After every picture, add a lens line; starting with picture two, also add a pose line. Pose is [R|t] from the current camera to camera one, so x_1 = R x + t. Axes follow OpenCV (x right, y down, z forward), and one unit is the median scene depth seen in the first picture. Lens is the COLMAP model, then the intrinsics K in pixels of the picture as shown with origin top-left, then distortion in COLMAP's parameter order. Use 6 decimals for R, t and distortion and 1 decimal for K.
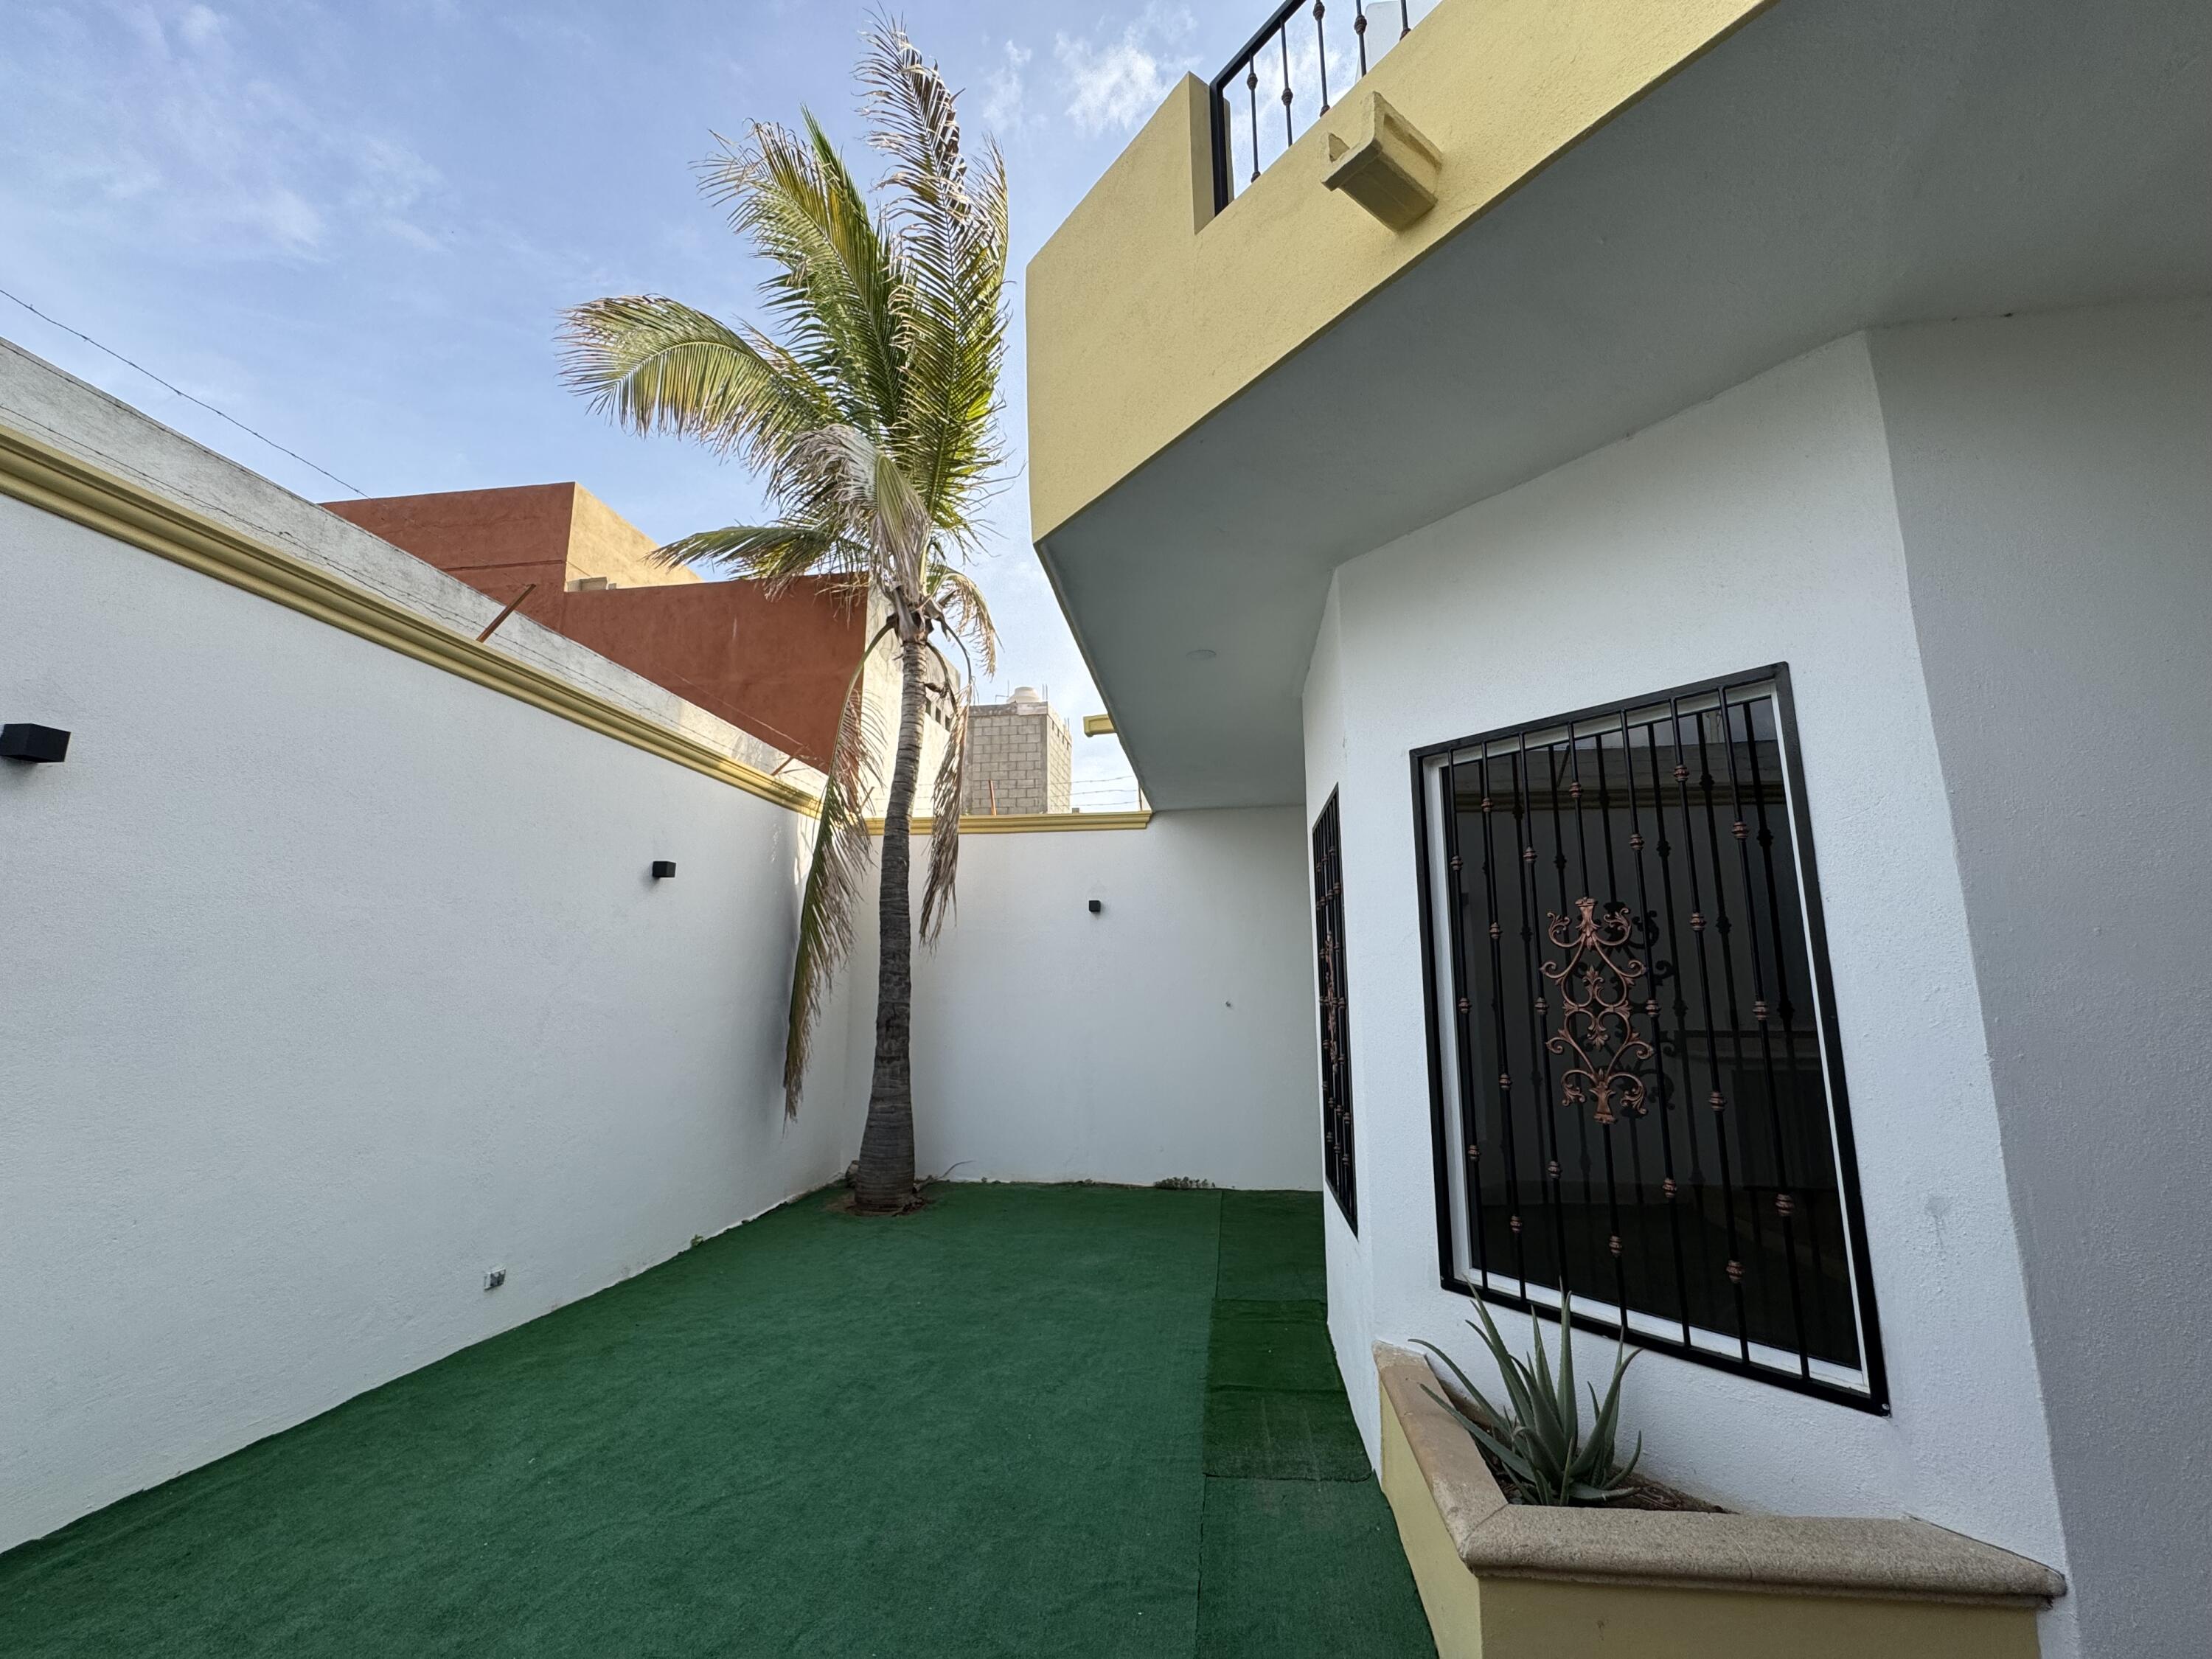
lens RADIAL K [[890.3, 0, 1106.0], [0, 890.3, 829.5], [0, 0, 1]] dist [-0.000585, -0.000695]
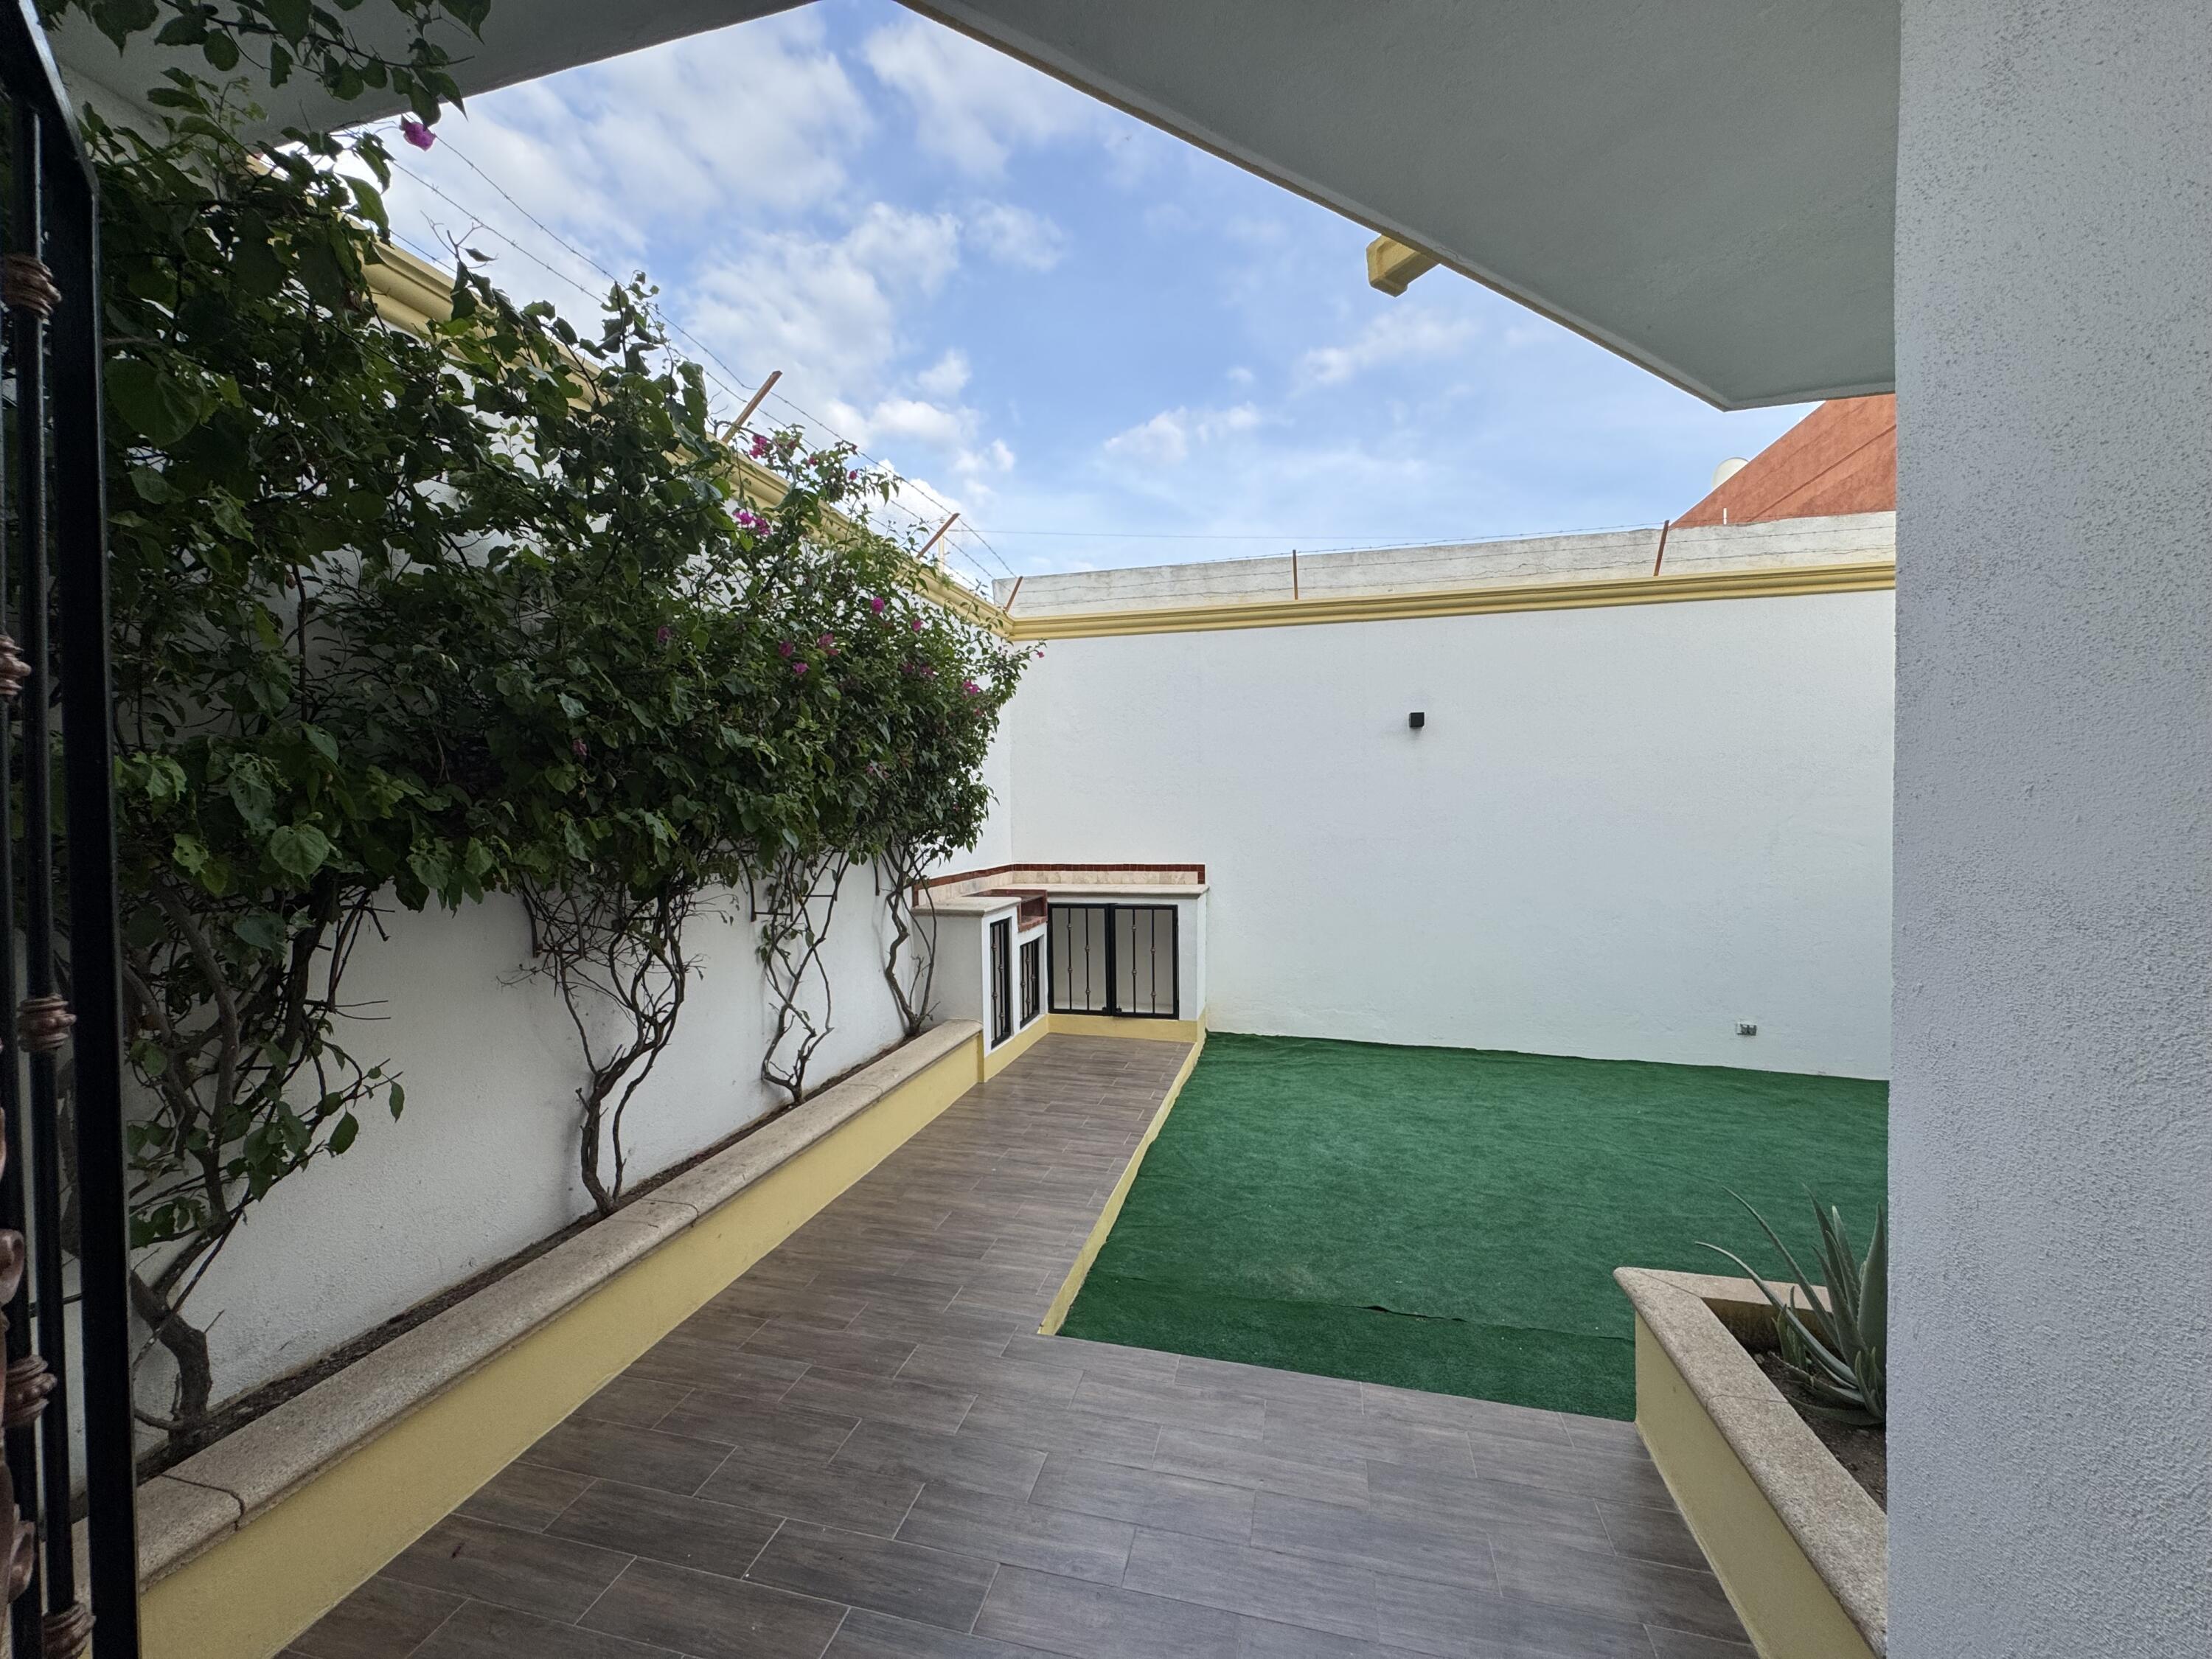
lens RADIAL K [[890.3, 0, 1106.0], [0, 890.3, 829.5], [0, 0, 1]] dist [-0.000585, -0.000695]
pose [[-0.083833, 0.028462, -0.996073, 0.896176], [0.181205, 0.983361, 0.012848, 0.007952], [0.979866, -0.179416, -0.087595, 0.248734]]
